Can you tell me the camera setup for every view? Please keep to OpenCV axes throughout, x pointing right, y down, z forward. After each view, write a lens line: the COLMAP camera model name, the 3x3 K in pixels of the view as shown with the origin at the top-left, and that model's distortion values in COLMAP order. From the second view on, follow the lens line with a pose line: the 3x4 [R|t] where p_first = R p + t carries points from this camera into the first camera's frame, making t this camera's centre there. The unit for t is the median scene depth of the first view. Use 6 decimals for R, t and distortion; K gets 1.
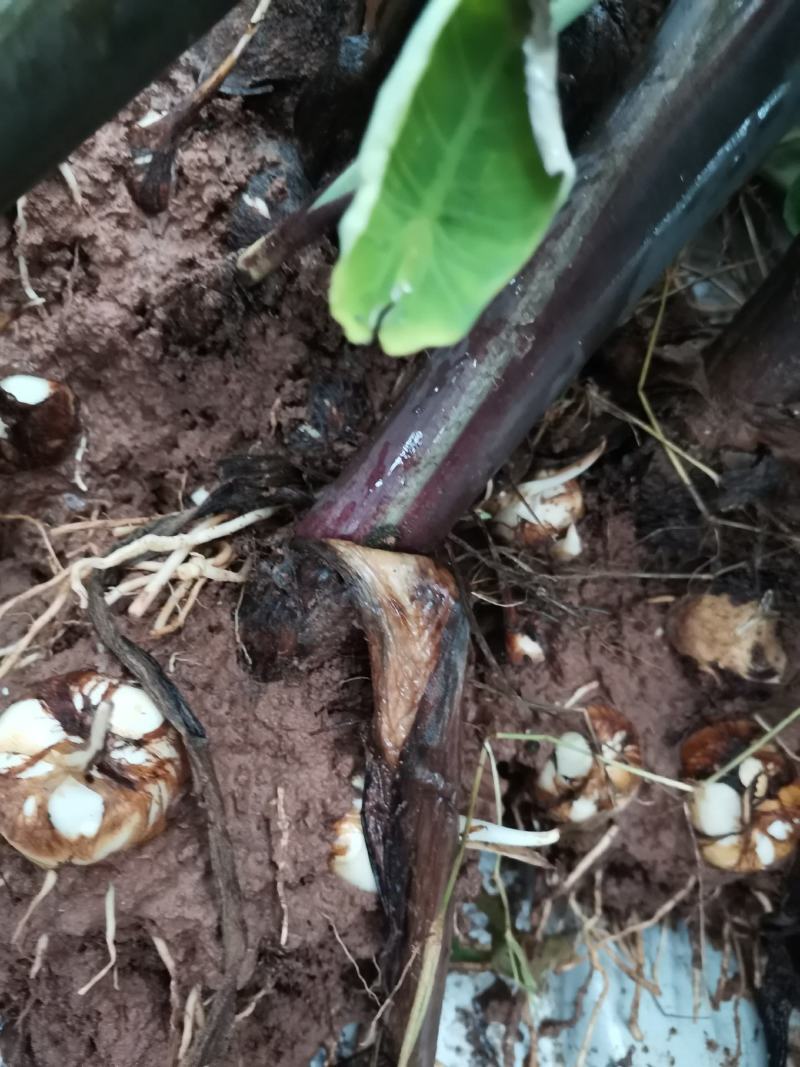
lens RADIAL K [[829.9, 0, 394.8], [0, 829.9, 535.7], [0, 0, 1]] dist [0.066922, -0.124160]
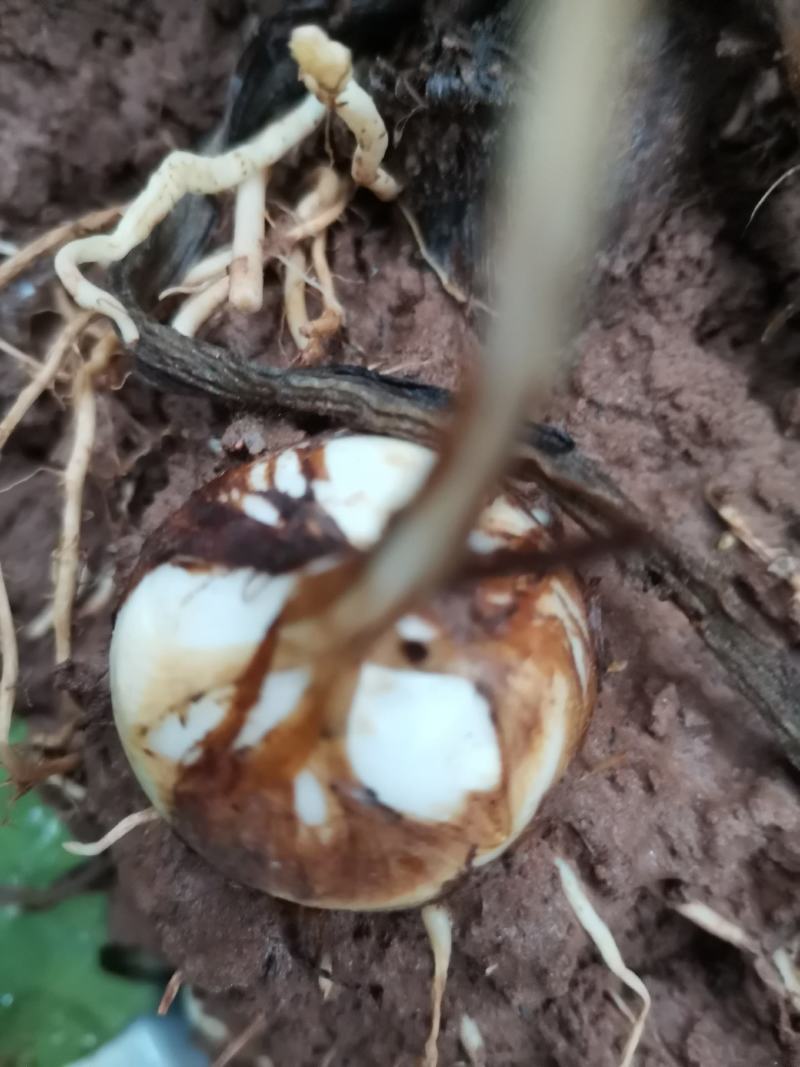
lens RADIAL K [[829.9, 0, 394.8], [0, 829.9, 535.7], [0, 0, 1]] dist [0.066922, -0.124160]
pose [[0.860402, -0.506203, -0.058876, -0.278850], [0.509306, 0.850093, 0.133973, 0.169737], [-0.017767, -0.145257, 0.989234, 0.567599]]
